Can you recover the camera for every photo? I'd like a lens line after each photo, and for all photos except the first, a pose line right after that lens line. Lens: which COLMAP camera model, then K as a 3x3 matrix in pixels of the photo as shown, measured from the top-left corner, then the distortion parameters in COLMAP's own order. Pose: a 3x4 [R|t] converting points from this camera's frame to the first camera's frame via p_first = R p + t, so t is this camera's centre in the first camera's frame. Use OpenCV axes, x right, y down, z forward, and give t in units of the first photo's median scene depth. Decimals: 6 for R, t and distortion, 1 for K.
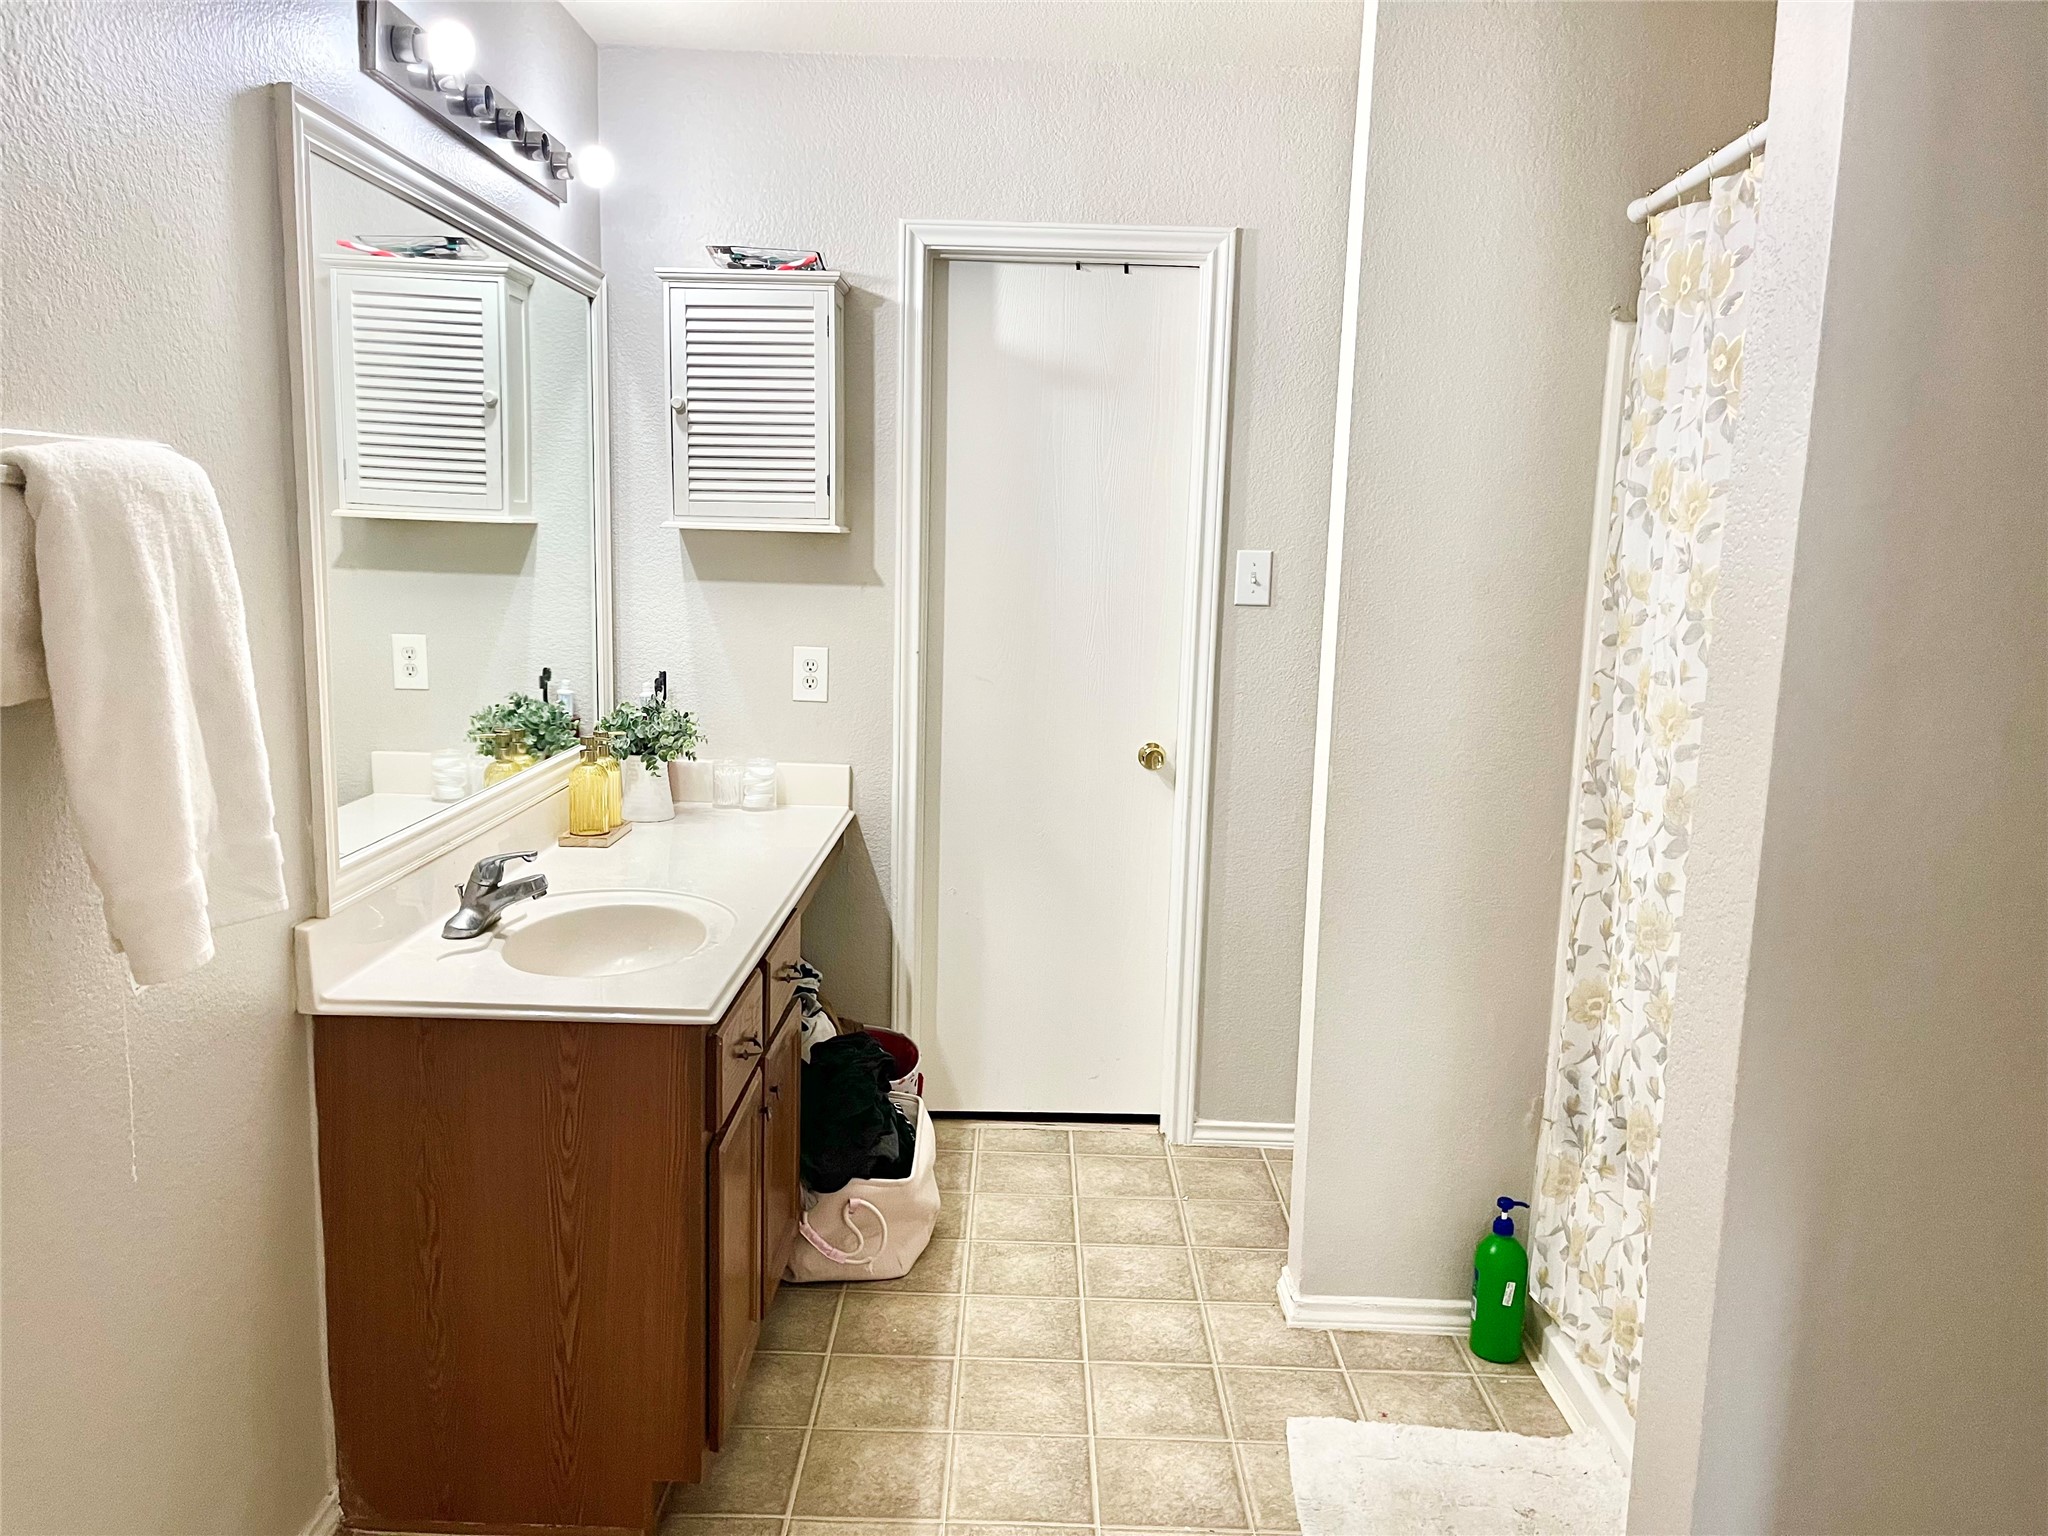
lens RADIAL K [[1545.3, 0, 1017.9], [0, 1545.3, 783.4], [0, 0, 1]] dist [0.062423, -0.075838]
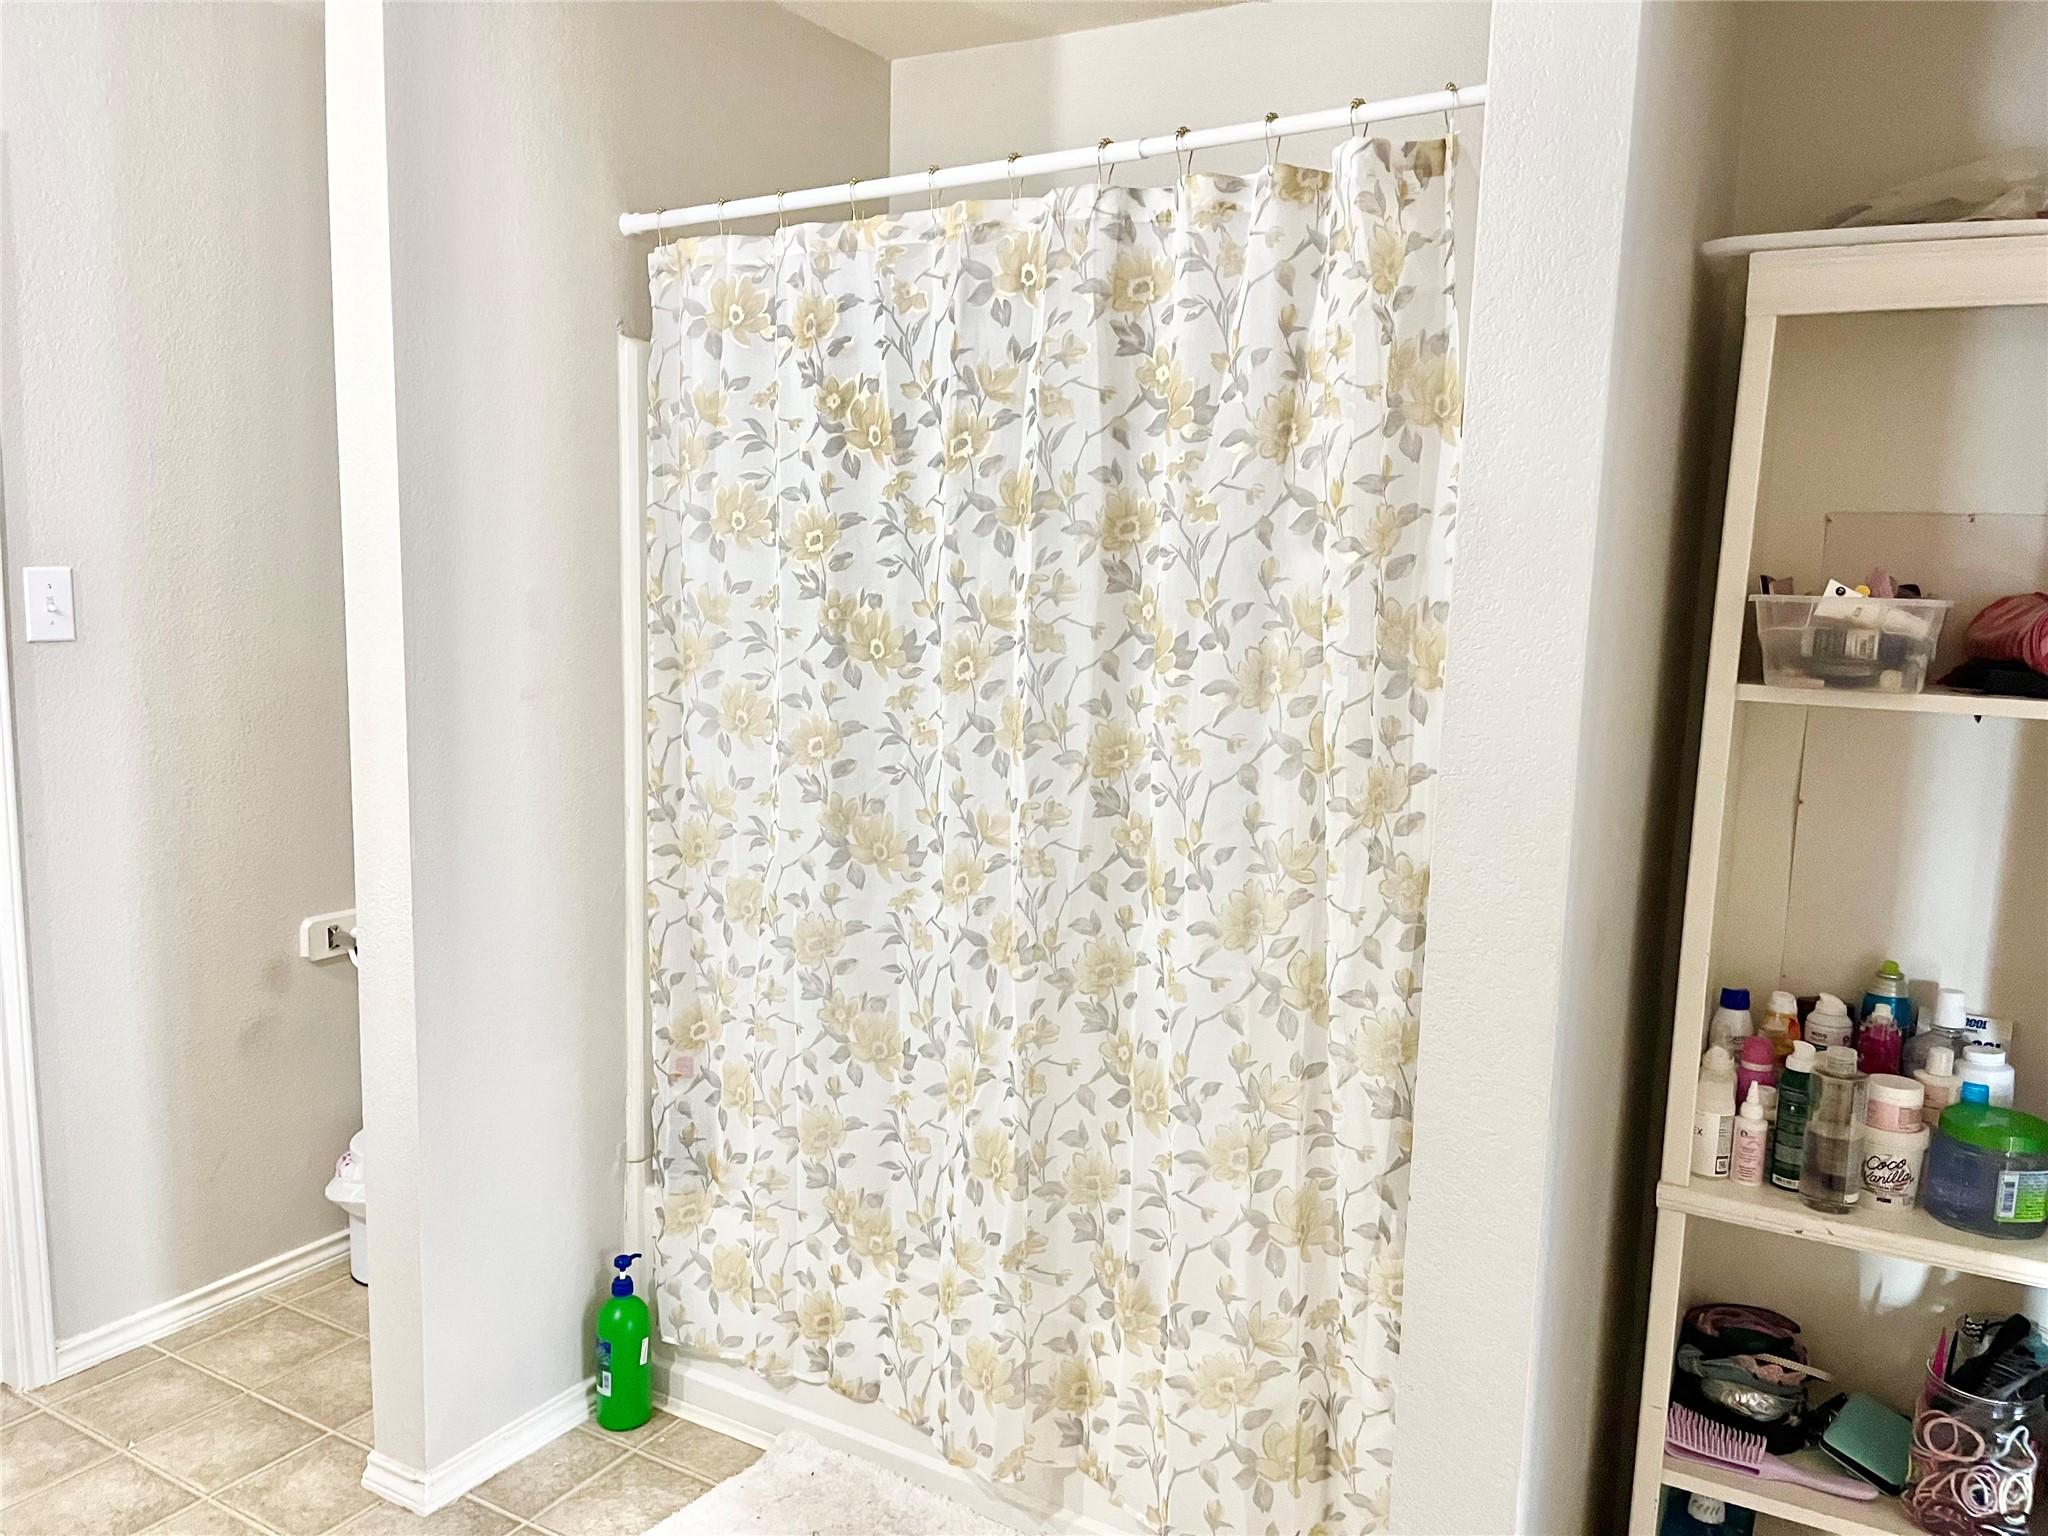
lens RADIAL K [[1545.3, 0, 1017.9], [0, 1545.3, 783.4], [0, 0, 1]] dist [0.062423, -0.075838]
pose [[0.507667, -0.140847, 0.849963, -0.334729], [0.126284, 0.988056, 0.088303, -0.072197], [-0.852248, 0.062508, 0.519390, 0.290522]]
